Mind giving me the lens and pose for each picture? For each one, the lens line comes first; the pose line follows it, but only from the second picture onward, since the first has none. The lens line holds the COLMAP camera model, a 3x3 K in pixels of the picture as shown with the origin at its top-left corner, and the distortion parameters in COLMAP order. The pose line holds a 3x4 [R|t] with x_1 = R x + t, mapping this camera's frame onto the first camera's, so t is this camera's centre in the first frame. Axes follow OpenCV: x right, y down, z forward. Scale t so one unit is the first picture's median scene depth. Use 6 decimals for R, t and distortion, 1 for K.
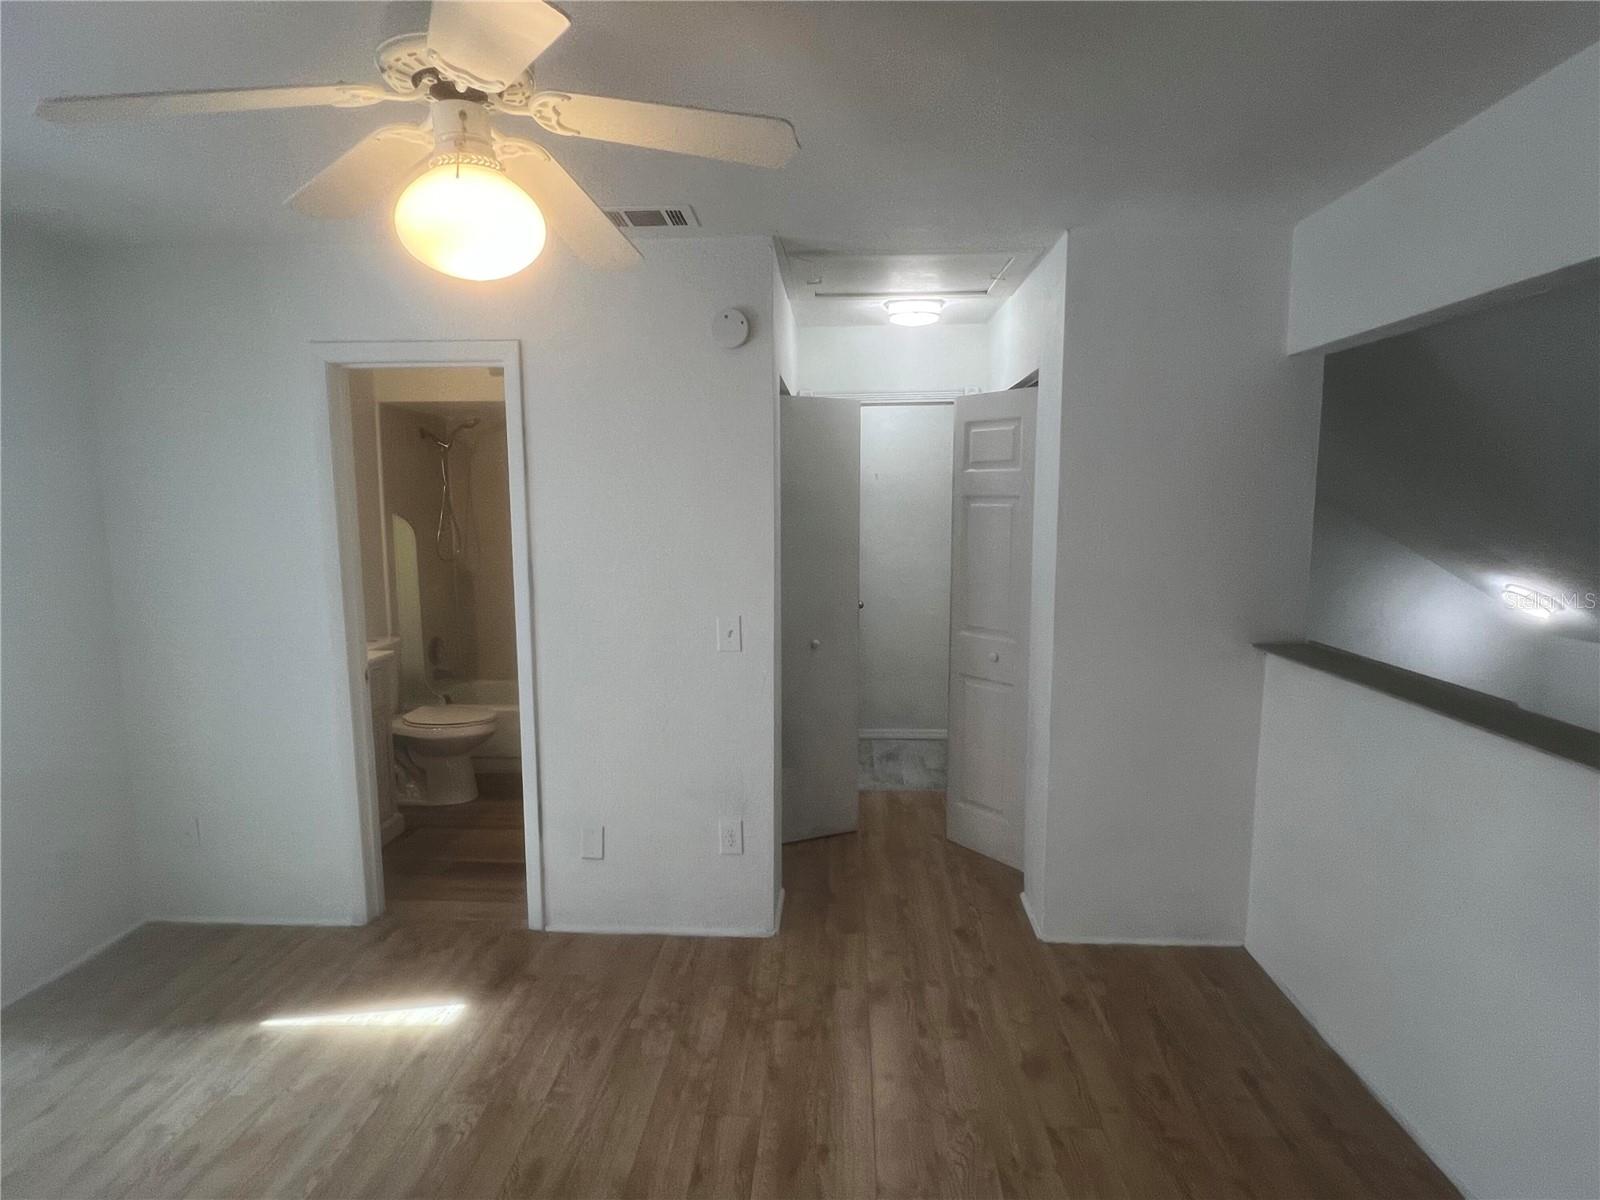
lens RADIAL K [[831.2, 0, 795.8], [0, 831.2, 599.4], [0, 0, 1]] dist [-0.001688, -0.000005]
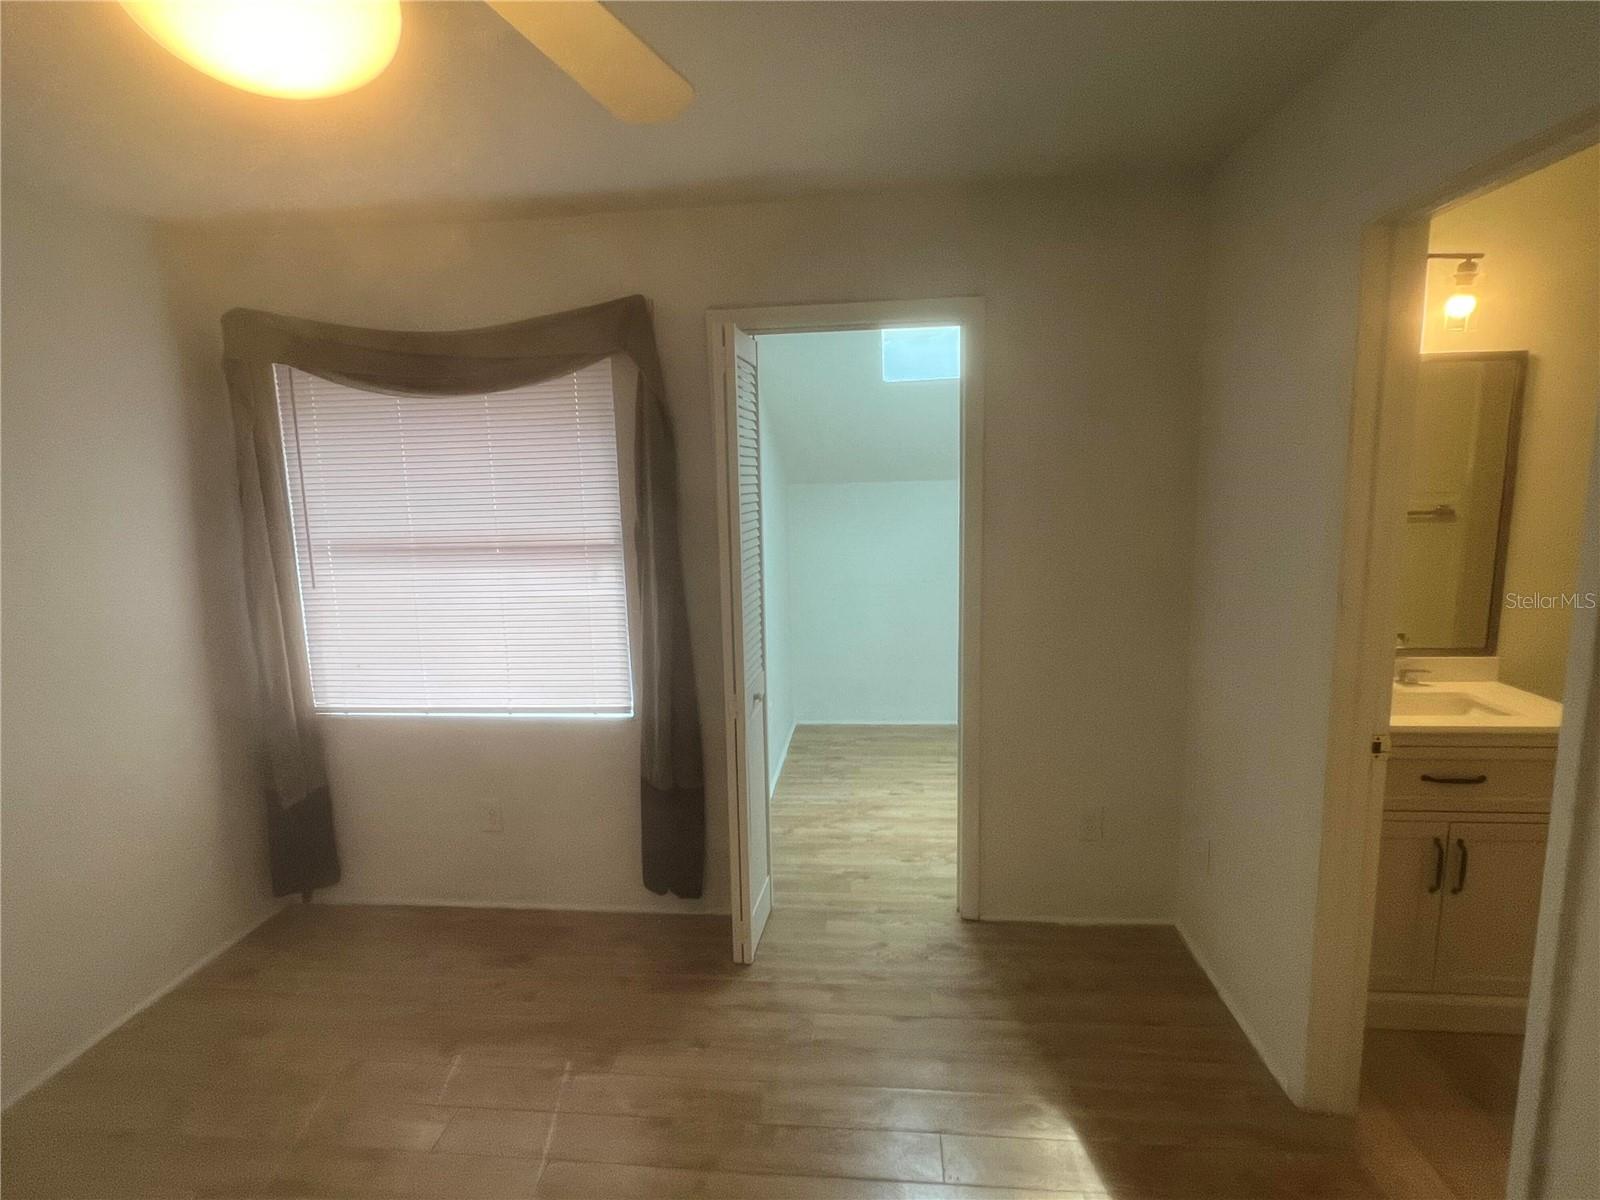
lens RADIAL K [[831.2, 0, 795.8], [0, 831.2, 599.4], [0, 0, 1]] dist [-0.001688, -0.000005]
pose [[-0.050328, 0.162178, -0.985477, 0.103532], [-0.084440, 0.982504, 0.166001, -0.096639], [0.995157, 0.091568, -0.035753, 0.666715]]
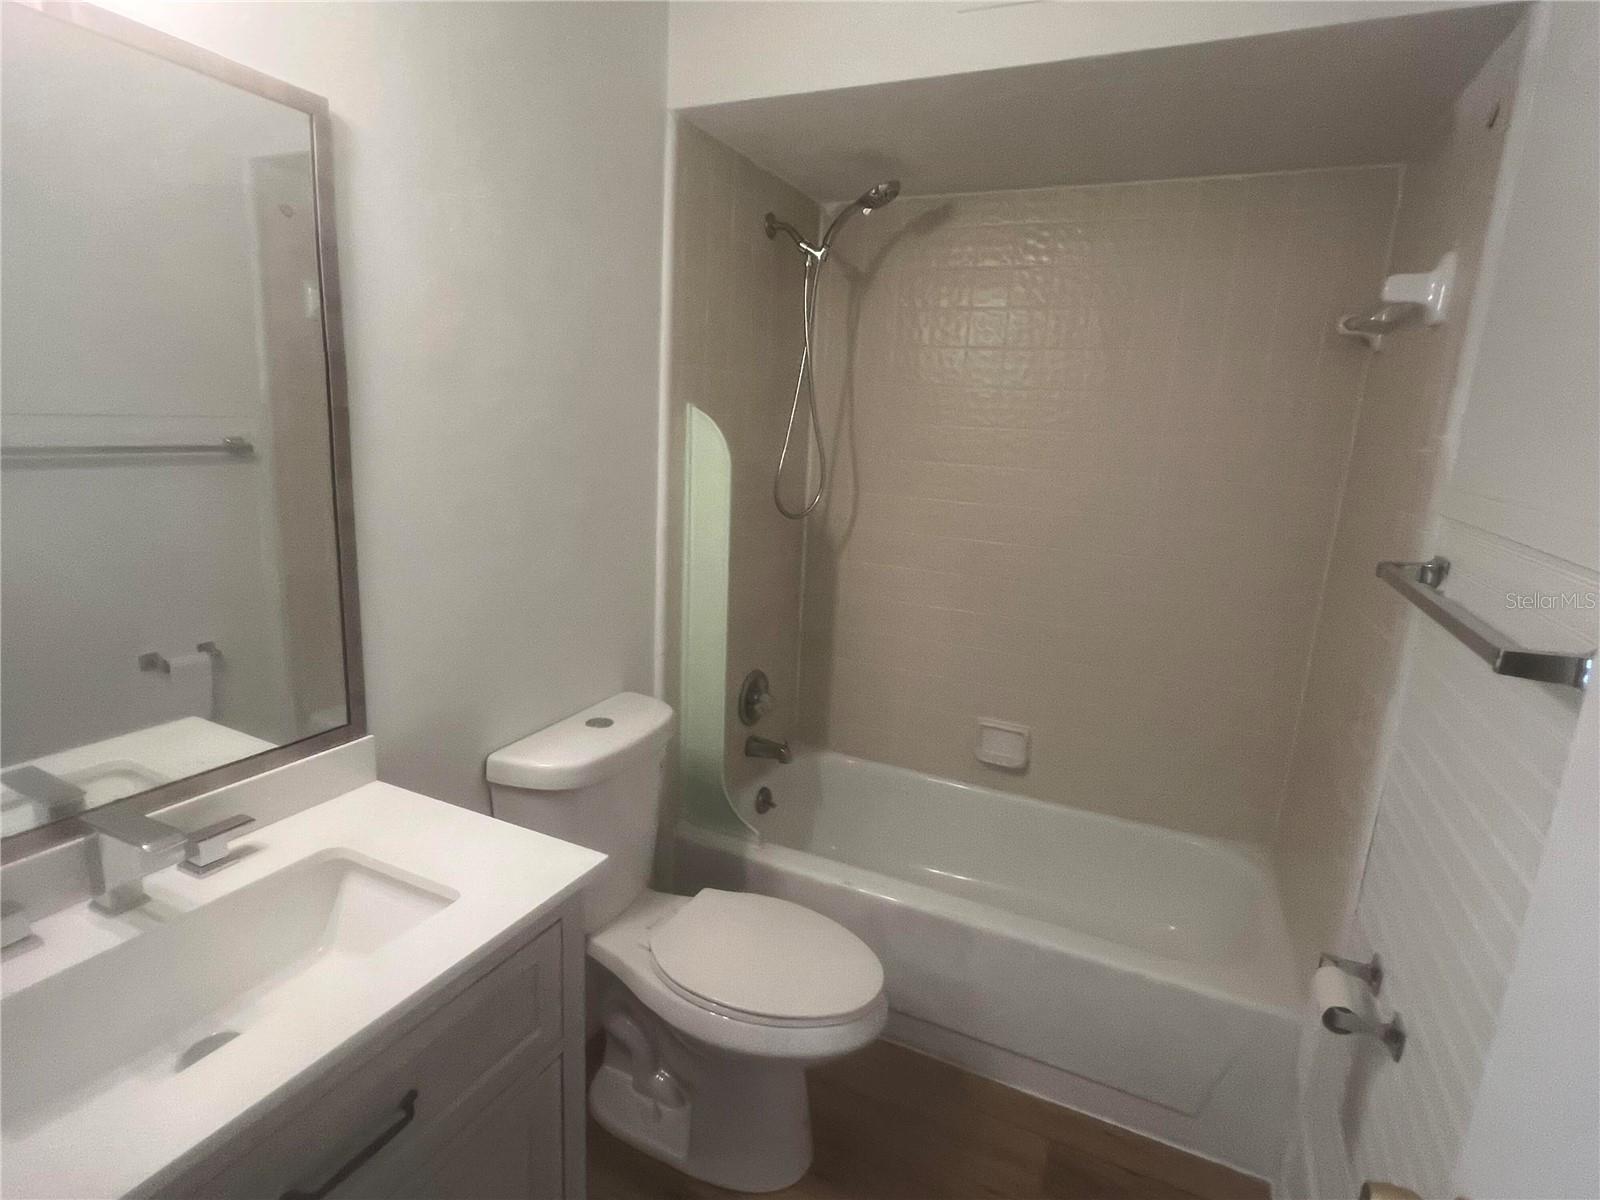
lens RADIAL K [[831.2, 0, 795.8], [0, 831.2, 599.4], [0, 0, 1]] dist [-0.001688, -0.000005]
pose [[0.922953, 0.132951, -0.361223, -0.467663], [-0.099357, 0.988939, 0.110122, -0.097804], [0.371868, -0.065748, 0.925954, 1.085613]]
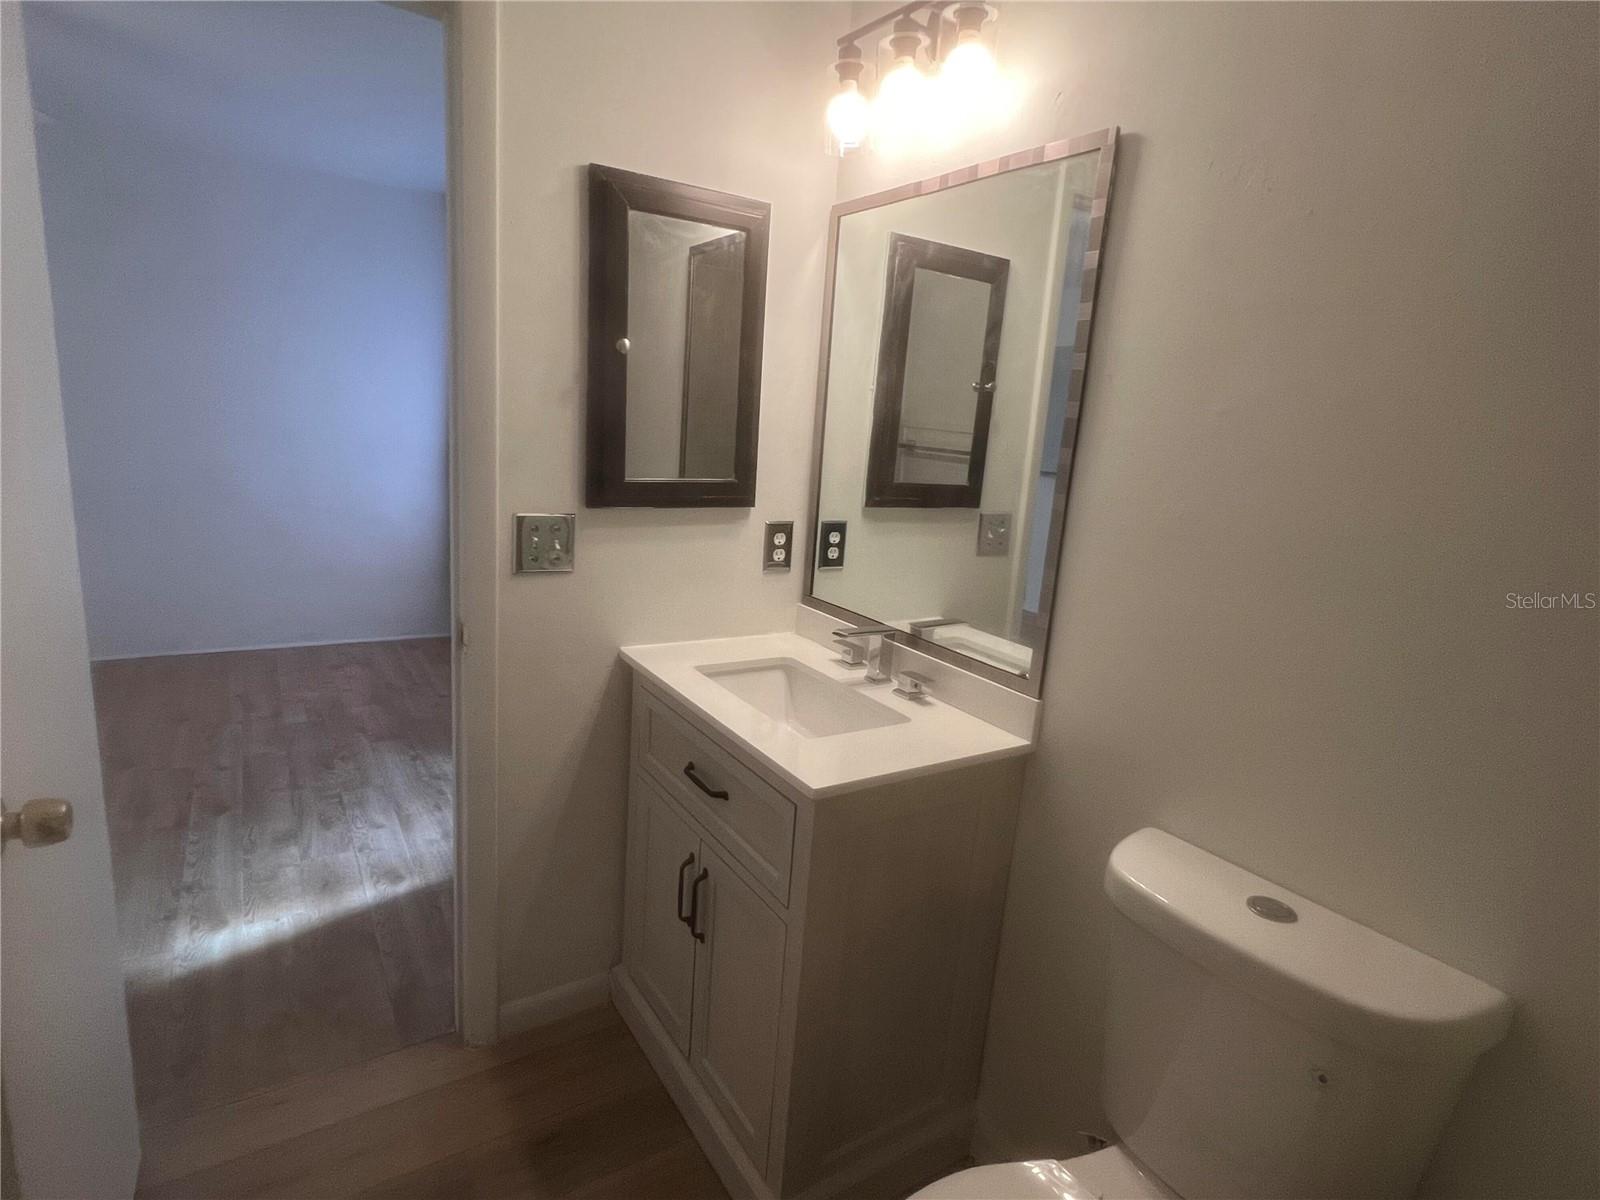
lens RADIAL K [[831.2, 0, 795.8], [0, 831.2, 599.4], [0, 0, 1]] dist [-0.001688, -0.000005]
pose [[-0.810454, 0.069862, -0.581621, -0.432487], [-0.133049, 0.944963, 0.298902, -0.140186], [0.570492, 0.319631, -0.756554, 1.730692]]
